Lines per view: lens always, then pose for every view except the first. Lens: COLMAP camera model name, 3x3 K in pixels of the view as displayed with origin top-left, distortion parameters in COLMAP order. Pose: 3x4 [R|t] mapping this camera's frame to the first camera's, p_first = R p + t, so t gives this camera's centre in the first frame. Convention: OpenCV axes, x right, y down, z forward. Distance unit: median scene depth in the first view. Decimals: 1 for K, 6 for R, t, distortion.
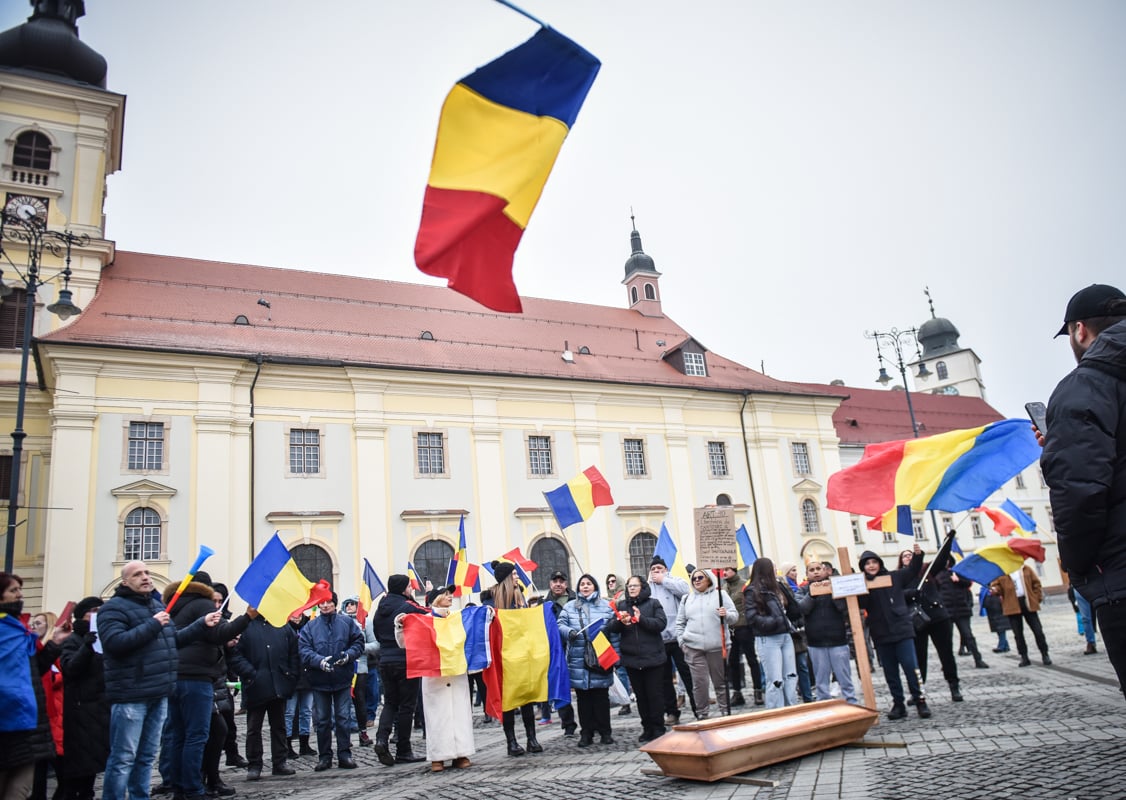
lens RADIAL K [[853.9, 0, 626.4], [0, 853.9, 403.2], [0, 0, 1]] dist [-0.047334, -0.000819]
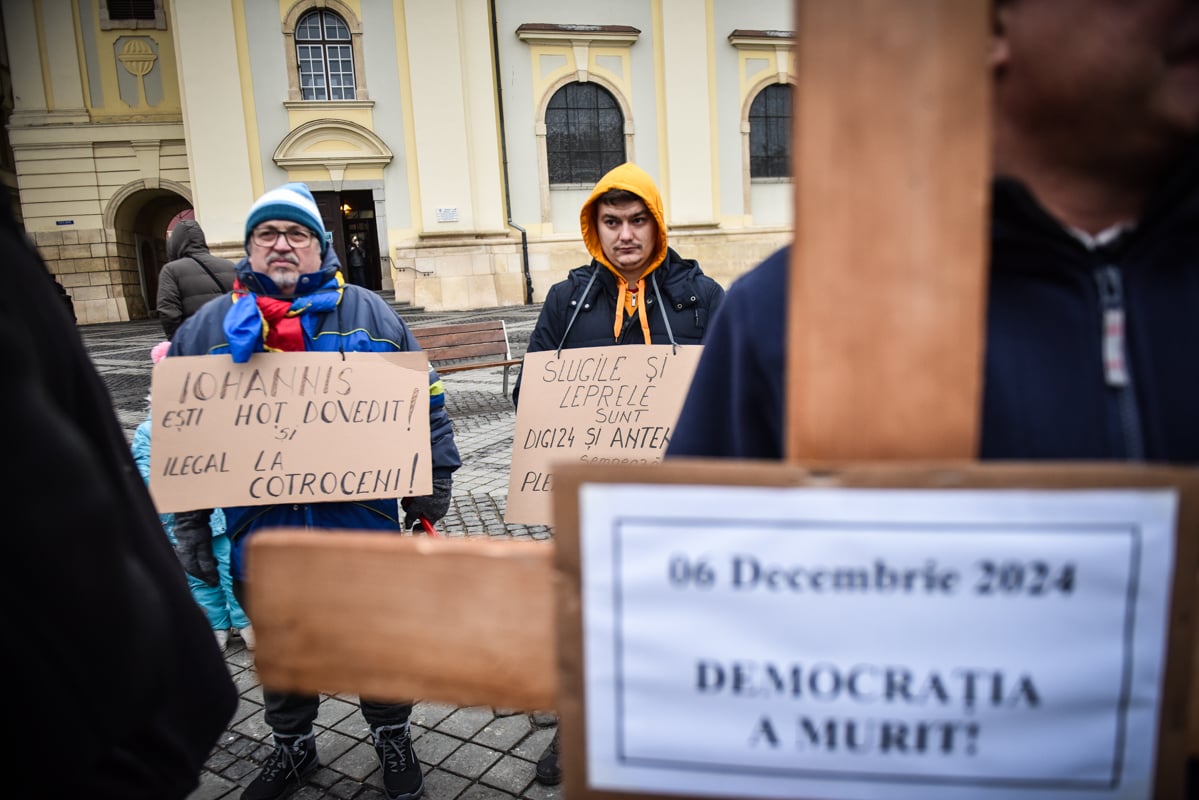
lens RADIAL K [[826.3, 0, 605.2], [0, 826.3, 416.4], [0, 0, 1]] dist [-0.046395, -0.003068]
pose [[0.964943, 0.101239, -0.242147, -0.170523], [0.019718, 0.892039, 0.451527, 0.100176], [0.261717, -0.440473, 0.858771, 0.346446]]
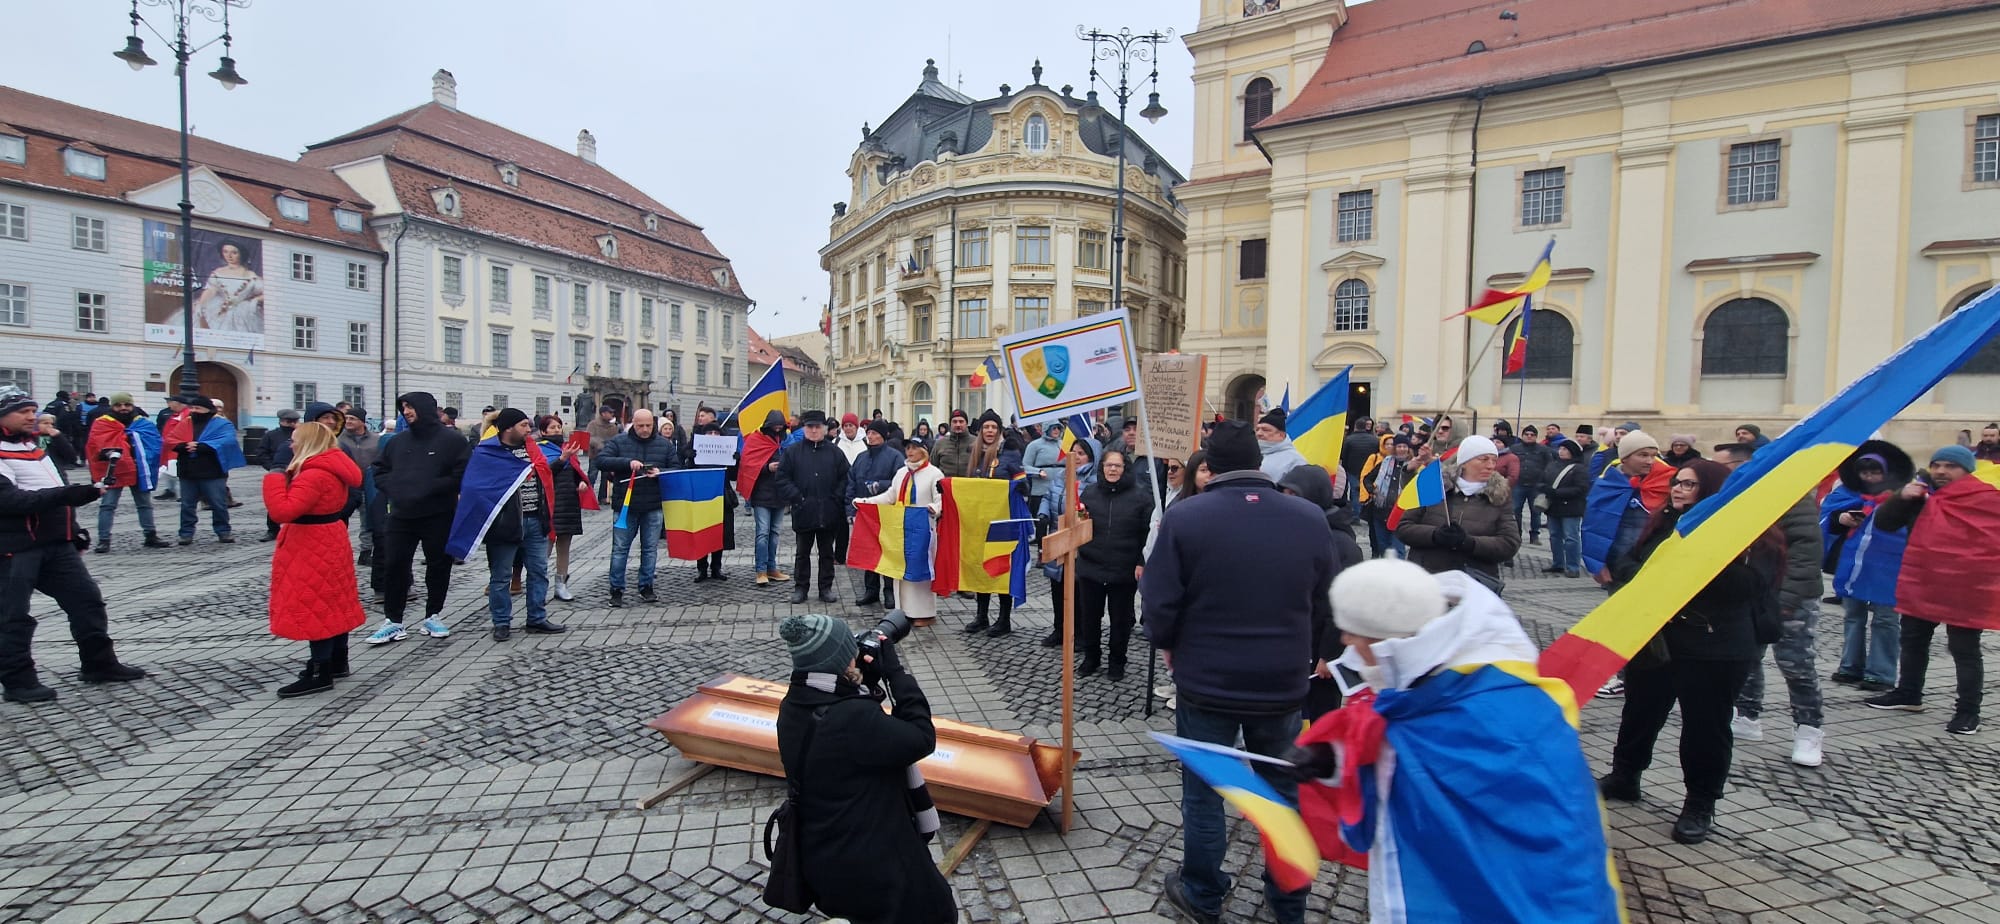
lens RADIAL K [[806.0, 0, 985.5], [0, 806.0, 463.8], [0, 0, 1]] dist [0.011999, -0.007490]
pose [[0.463522, 0.151146, -0.873100, 0.089784], [0.173551, 0.950773, 0.256729, 0.005798], [0.868923, -0.270527, 0.414472, 0.111342]]
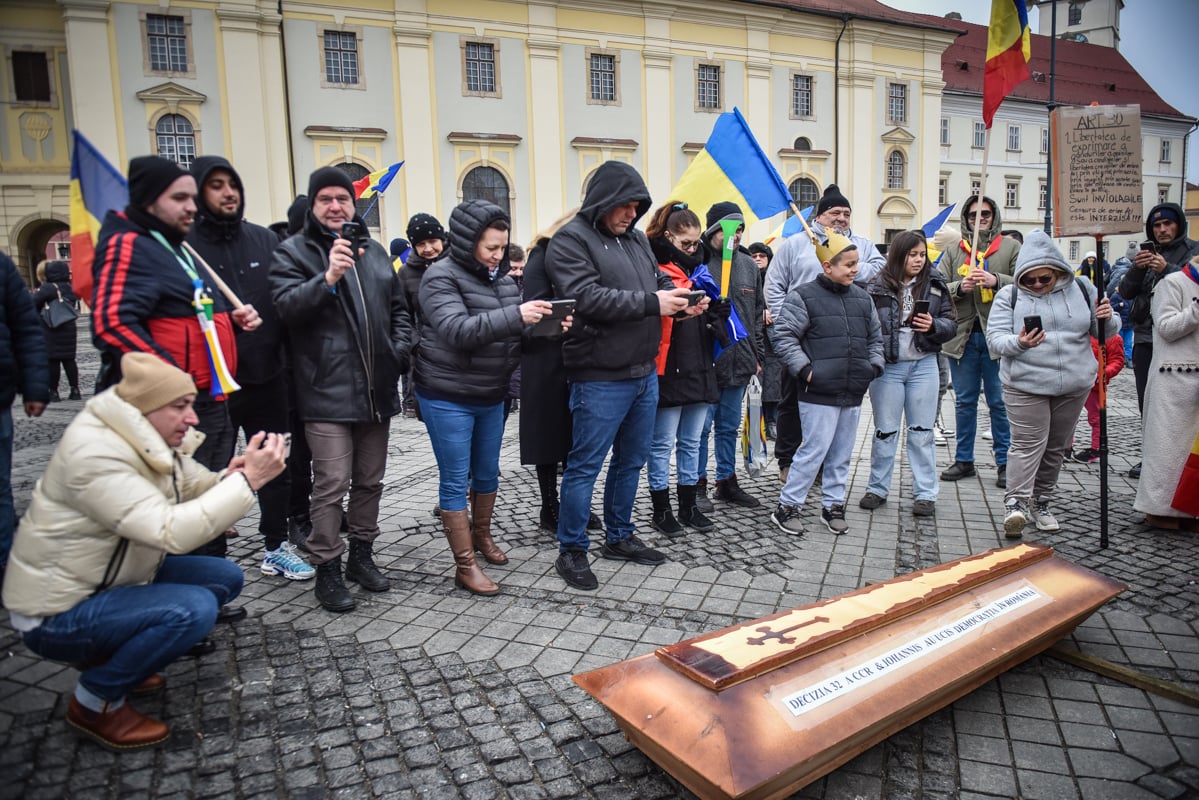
lens RADIAL K [[826.3, 0, 605.2], [0, 826.3, 416.4], [0, 0, 1]] dist [-0.046395, -0.003068]
pose [[0.992084, 0.095097, -0.082005, 0.005748], [-0.051028, 0.902012, 0.428685, 0.013526], [0.114737, -0.421107, 0.899725, 0.082234]]
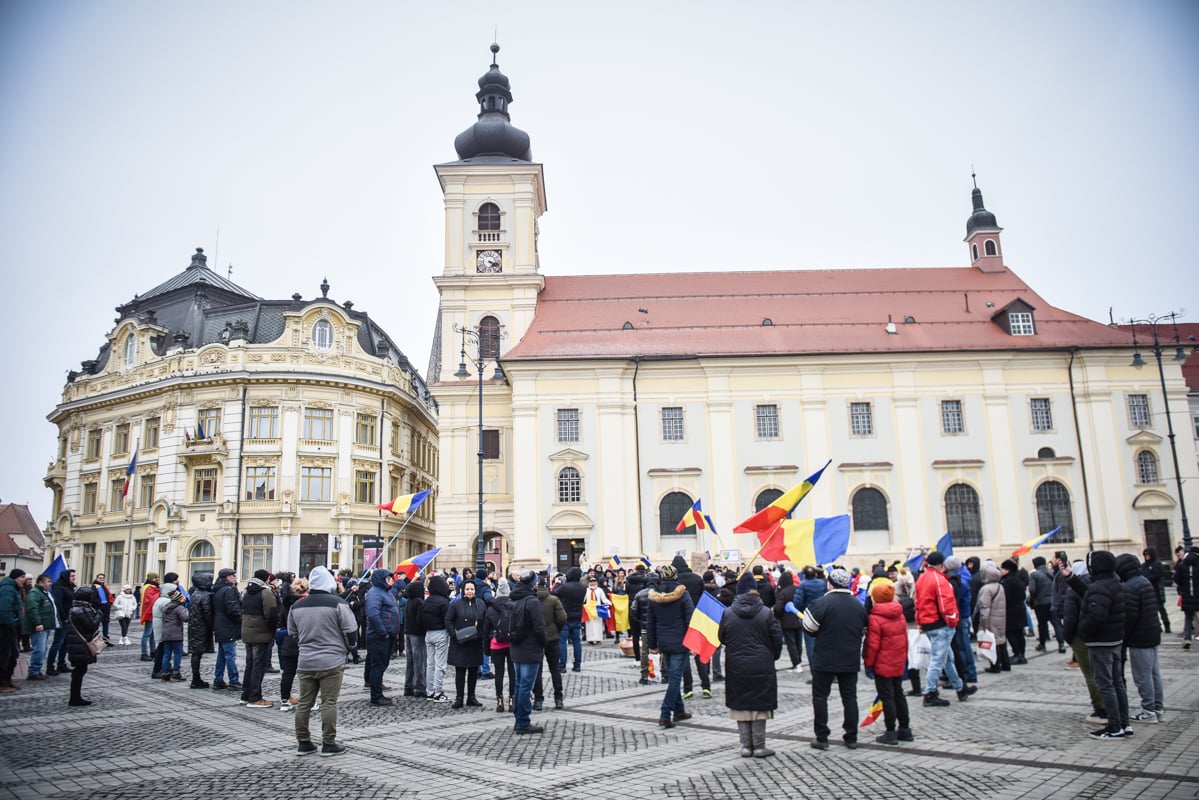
lens RADIAL K [[826.3, 0, 605.2], [0, 826.3, 416.4], [0, 0, 1]] dist [-0.046395, -0.003068]
pose [[0.864797, -0.012655, -0.501962, 0.172498], [0.070798, 0.992769, 0.096943, -0.081499], [0.497106, -0.119373, 0.859439, -0.172242]]
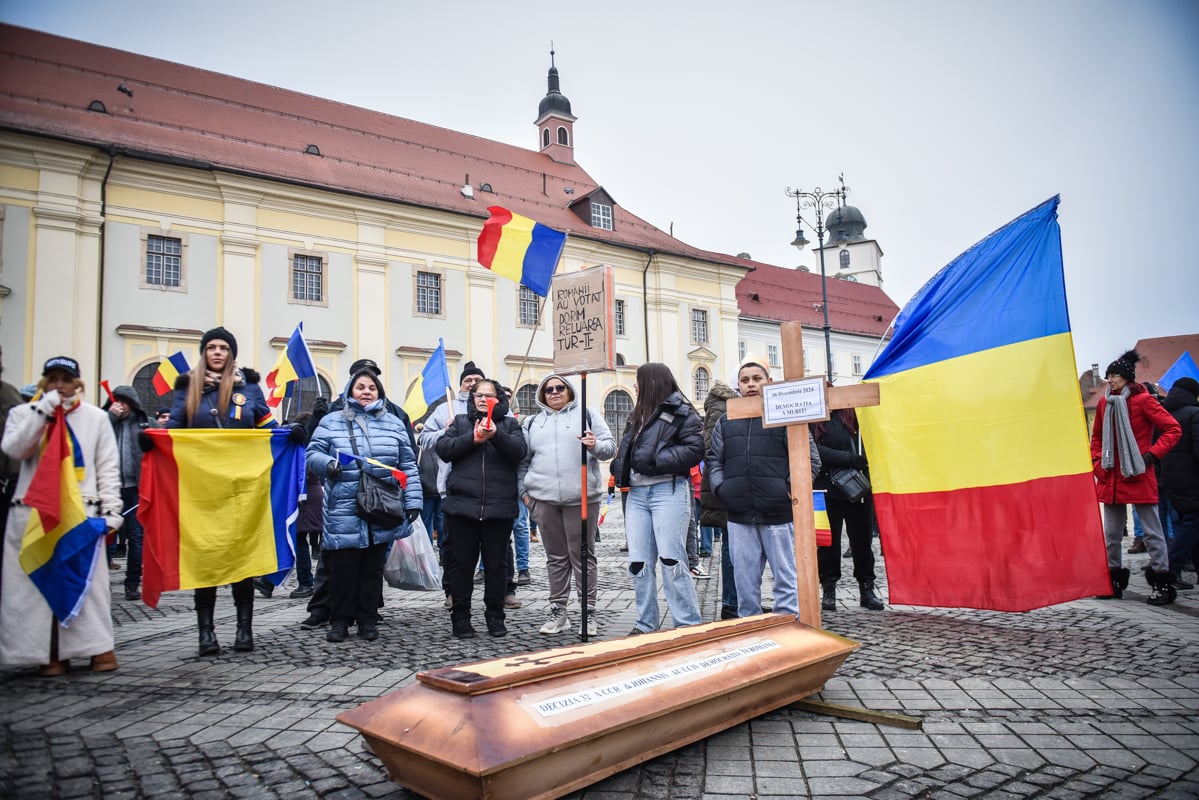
lens RADIAL K [[826.3, 0, 605.2], [0, 826.3, 416.4], [0, 0, 1]] dist [-0.046395, -0.003068]
pose [[0.990998, 0.086367, 0.102295, 0.010970], [-0.102930, 0.980116, 0.169641, 0.020903], [-0.085609, -0.178643, 0.980183, 0.072370]]
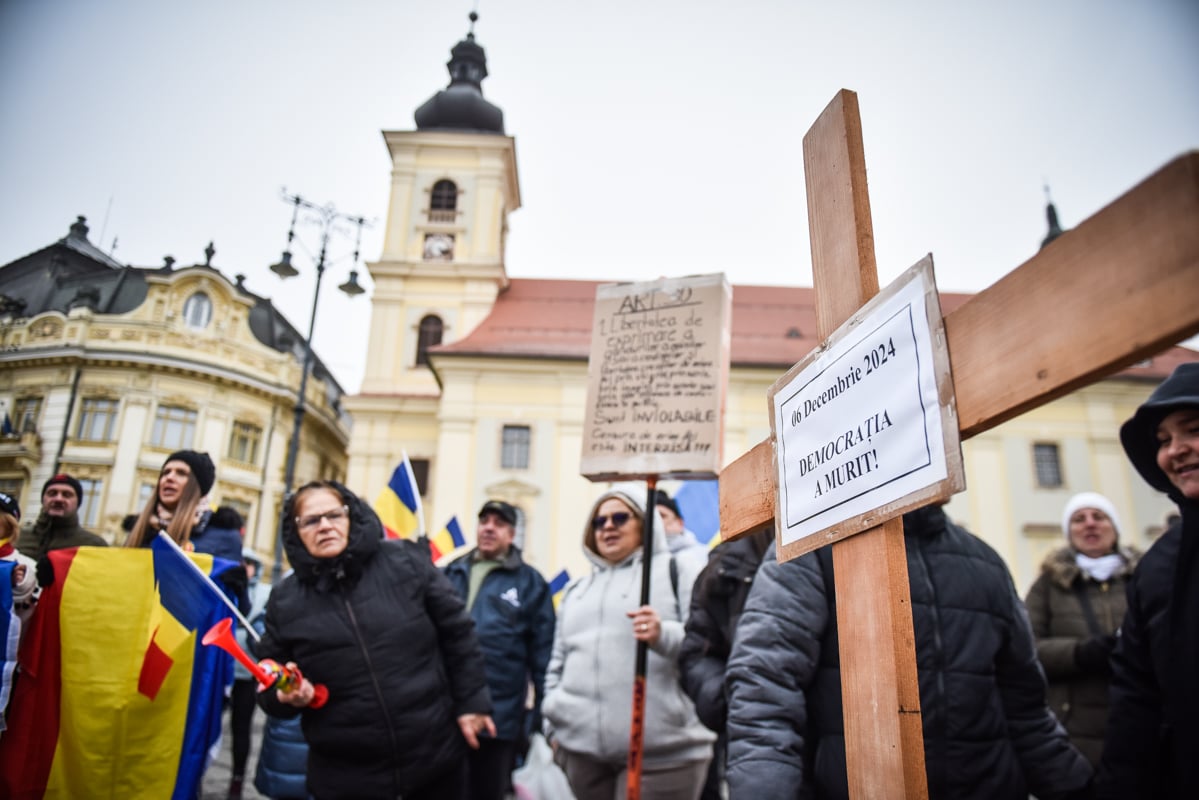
lens RADIAL K [[826.3, 0, 605.2], [0, 826.3, 416.4], [0, 0, 1]] dist [-0.046395, -0.003068]
pose [[0.864852, -0.025873, -0.501359, 0.039544], [0.016922, 0.999606, -0.022393, 0.030359], [0.501741, 0.010882, 0.864949, 0.126548]]
